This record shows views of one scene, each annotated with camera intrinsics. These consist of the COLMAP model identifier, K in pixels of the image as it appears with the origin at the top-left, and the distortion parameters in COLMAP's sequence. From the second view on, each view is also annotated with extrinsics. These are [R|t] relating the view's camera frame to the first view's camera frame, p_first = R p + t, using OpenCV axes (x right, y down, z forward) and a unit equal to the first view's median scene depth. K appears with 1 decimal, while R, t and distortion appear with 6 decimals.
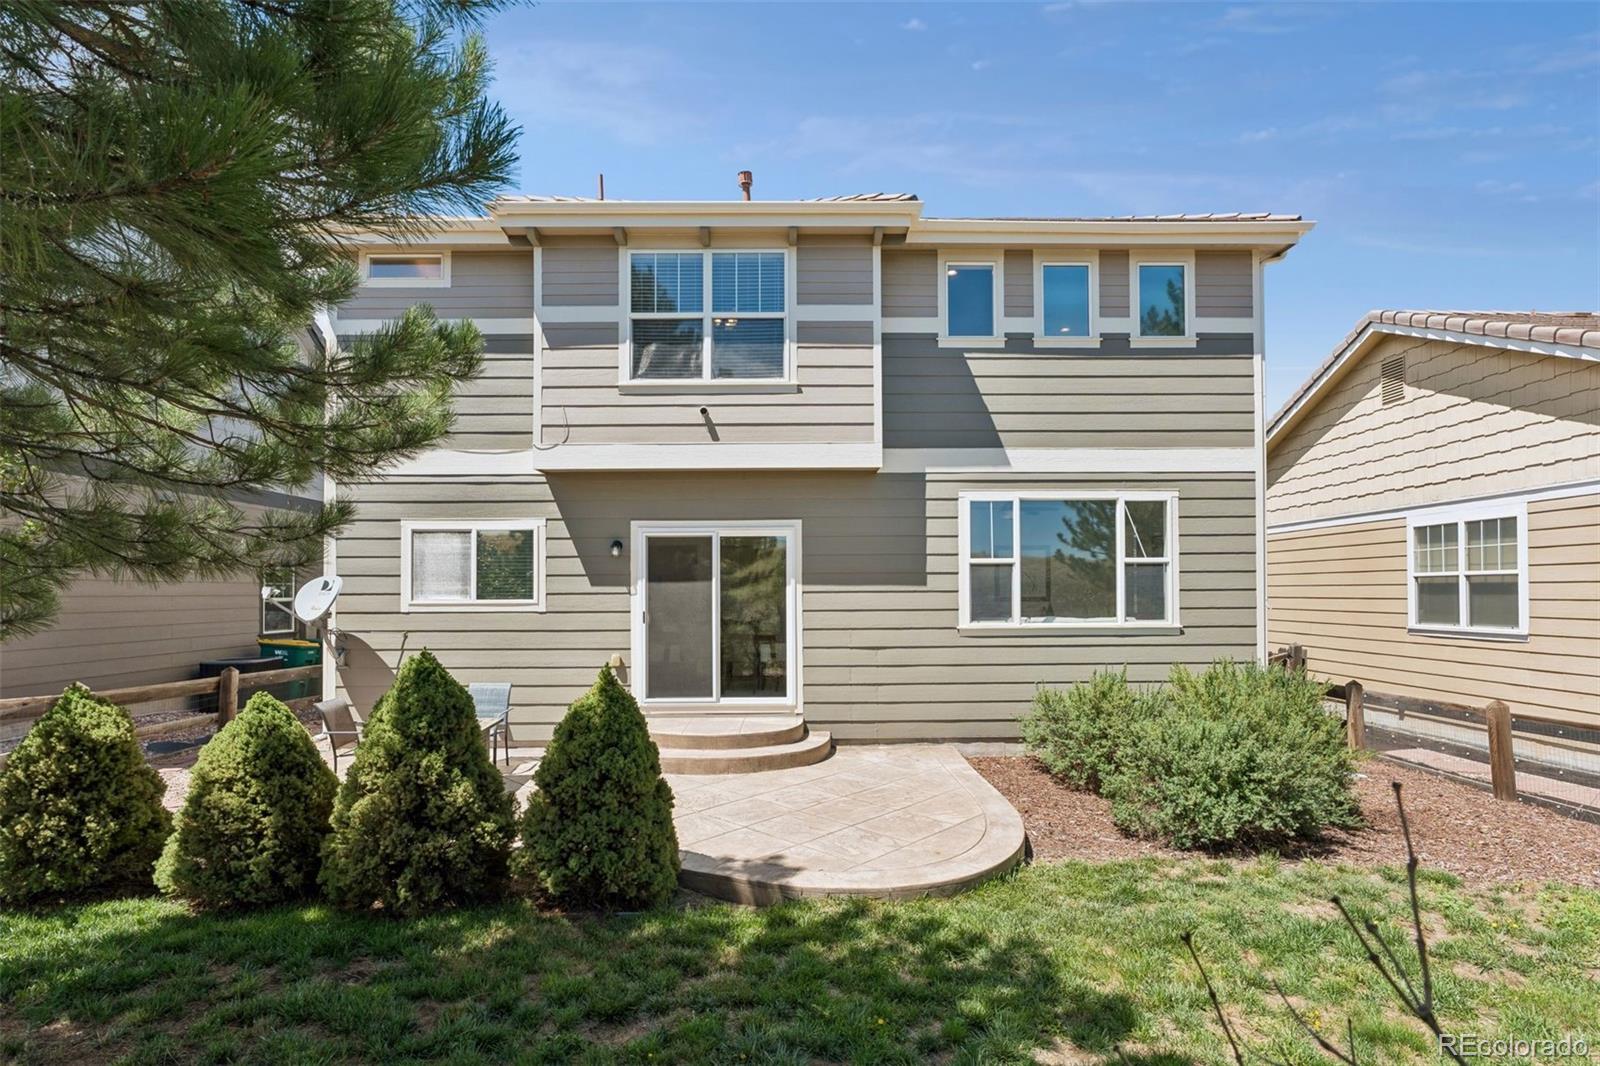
lens RADIAL K [[810.9, 0, 806.1], [0, 810.9, 578.1], [0, 0, 1]] dist [-0.010143, 0.000330]
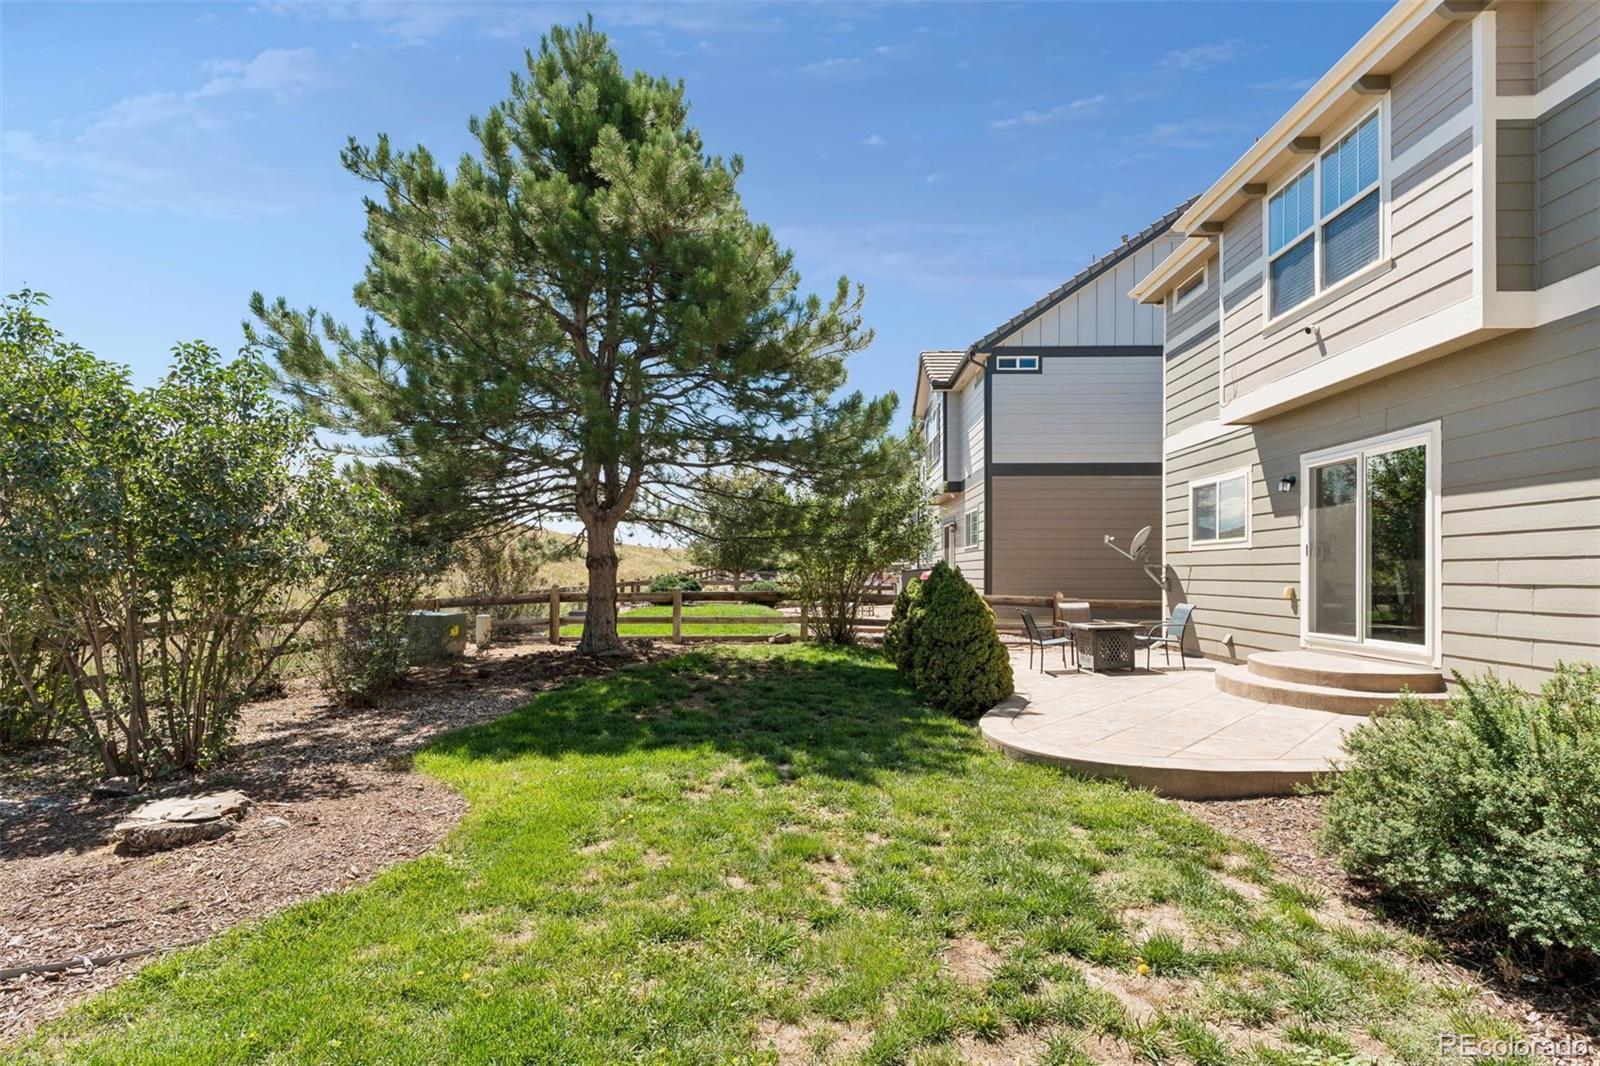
lens RADIAL K [[741.7, 0, 820.0], [0, 741.7, 571.3], [0, 0, 1]] dist [-0.001400, -0.000429]
pose [[-0.003262, 0.002669, -0.999991, 0.714084], [0.020807, 0.999780, 0.002600, 0.059364], [0.999778, -0.020798, -0.003317, 0.406501]]
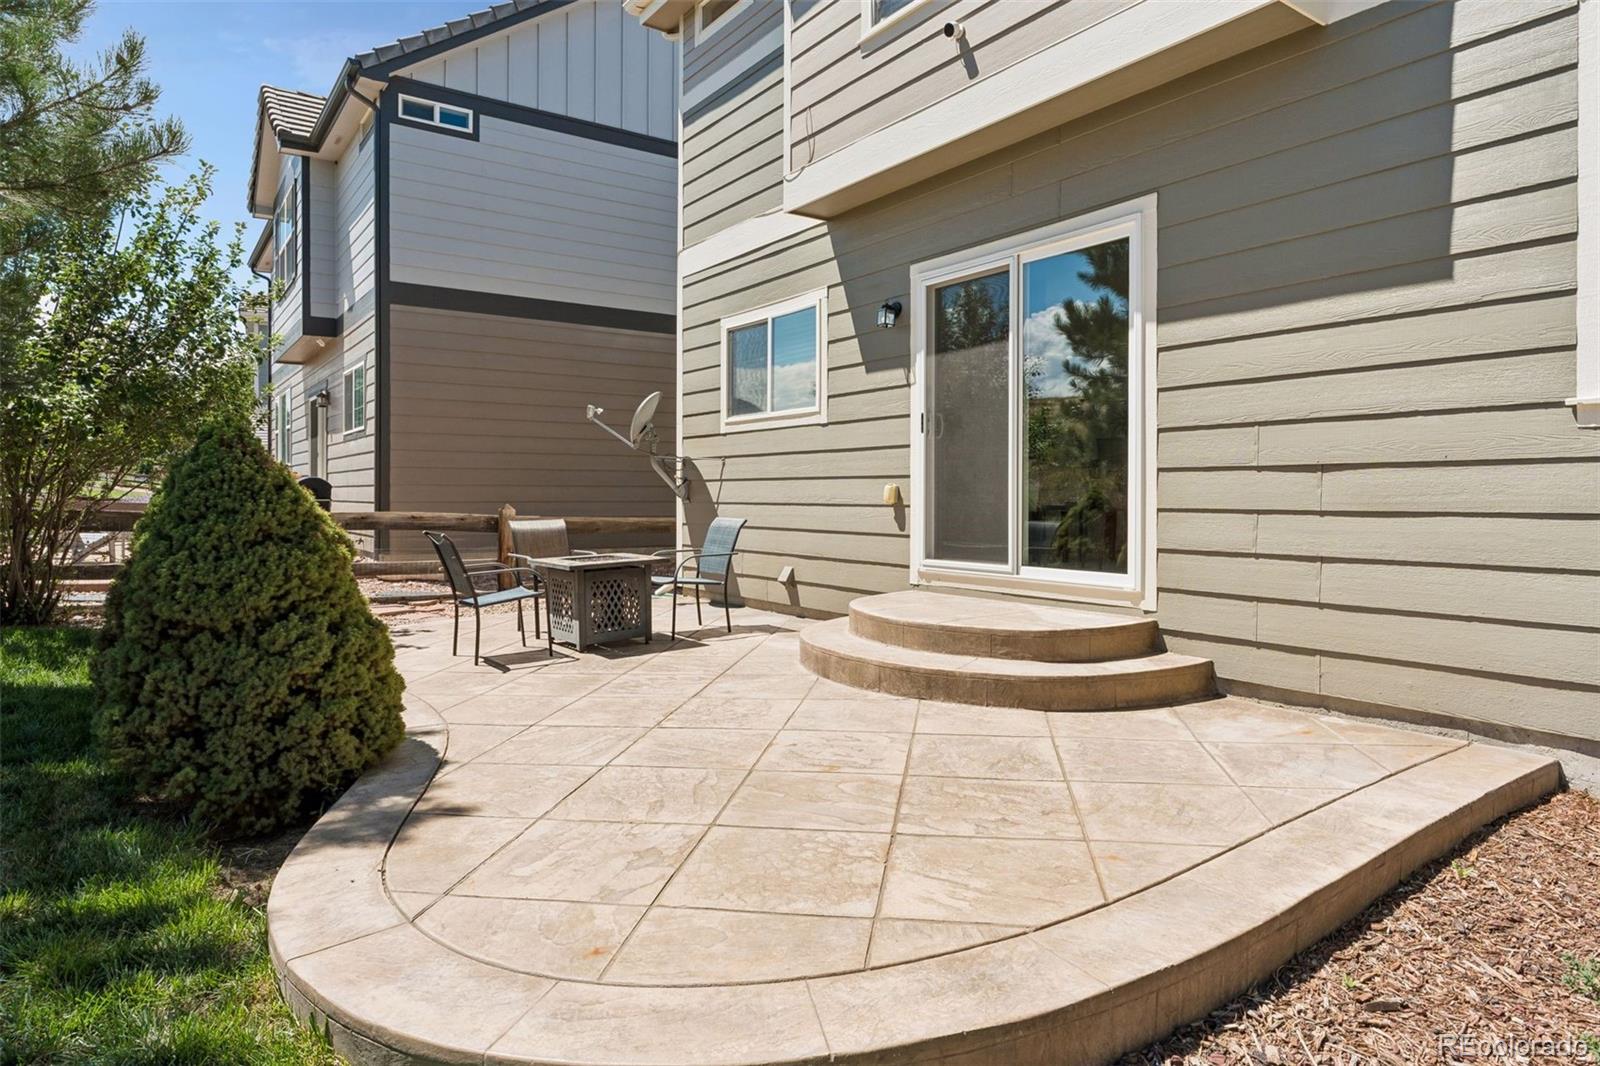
lens RADIAL K [[959.1, 0, 797.3], [0, 959.1, 493.8], [0, 0, 1]] dist [0.004691, 0.000613]
pose [[0.571332, 0.005927, -0.820698, 0.330005], [0.012051, 0.999806, 0.015610, 0.088605], [0.820631, -0.018809, 0.571149, 0.520434]]
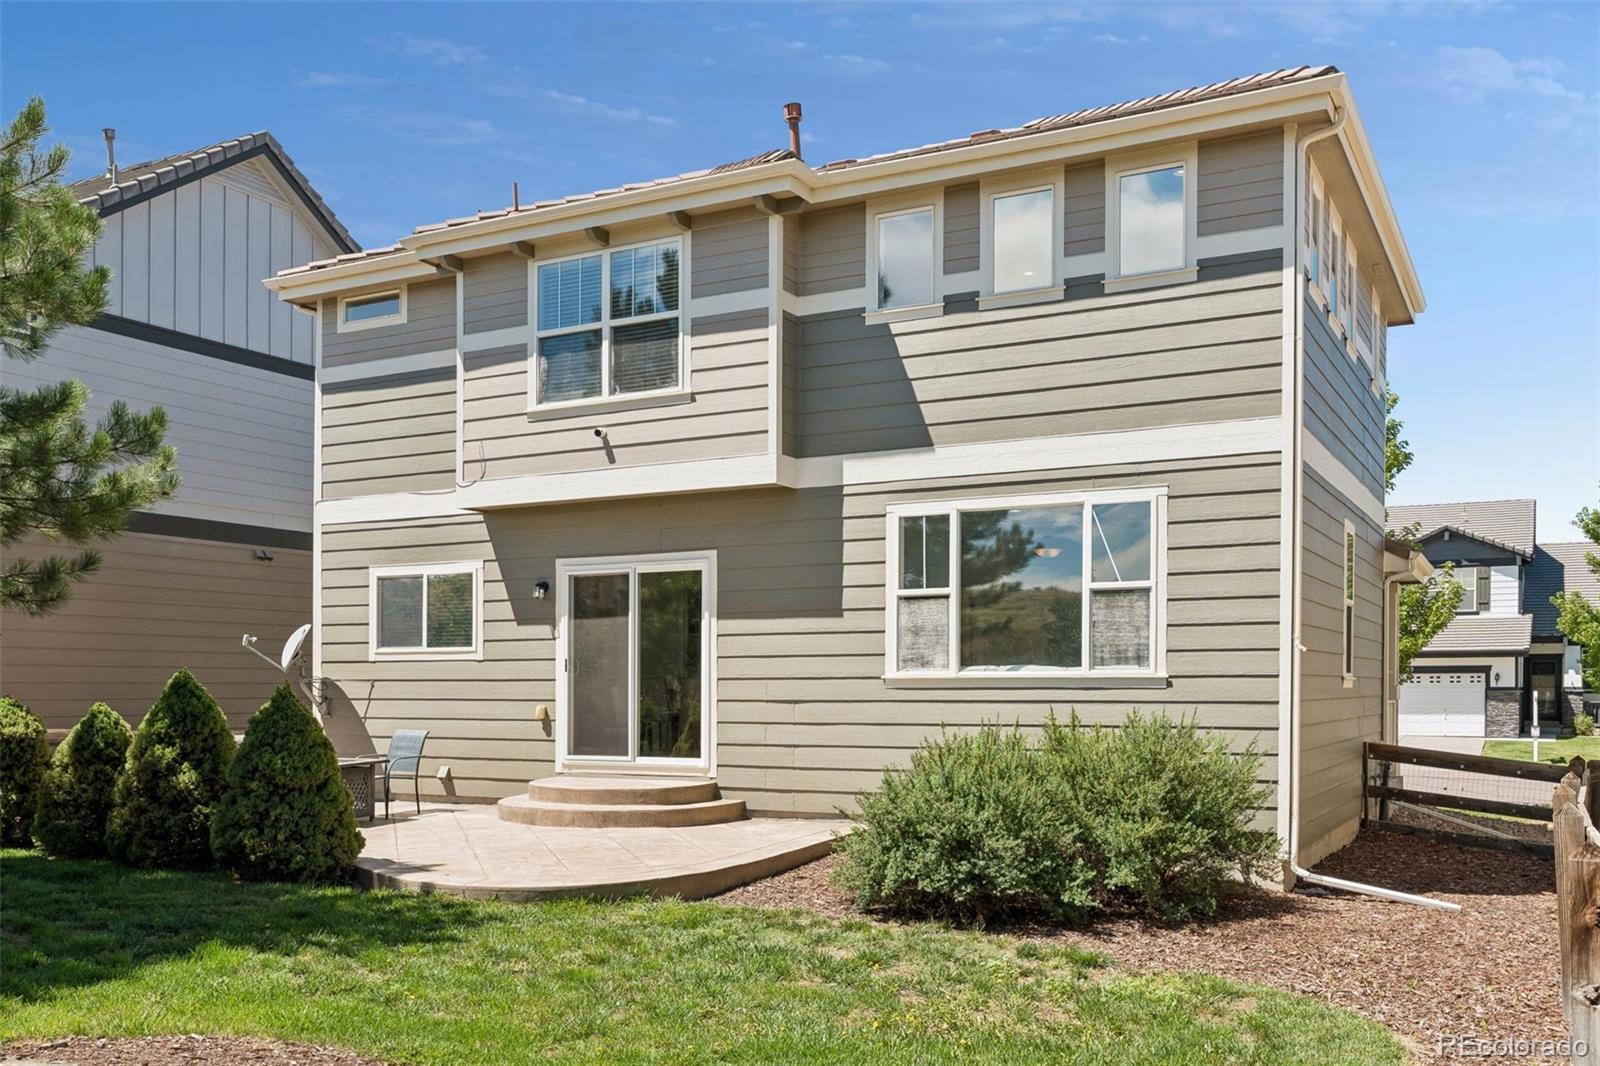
lens RADIAL K [[1367.9, 0, 801.2], [0, 1367.9, 678.5], [0, 0, 1]] dist [0.004829, -0.022730]
pose [[0.882767, 0.001590, -0.469809, 0.749016], [0.004415, 0.999922, 0.011679, 0.046574], [0.469791, -0.012383, 0.882691, -0.221949]]
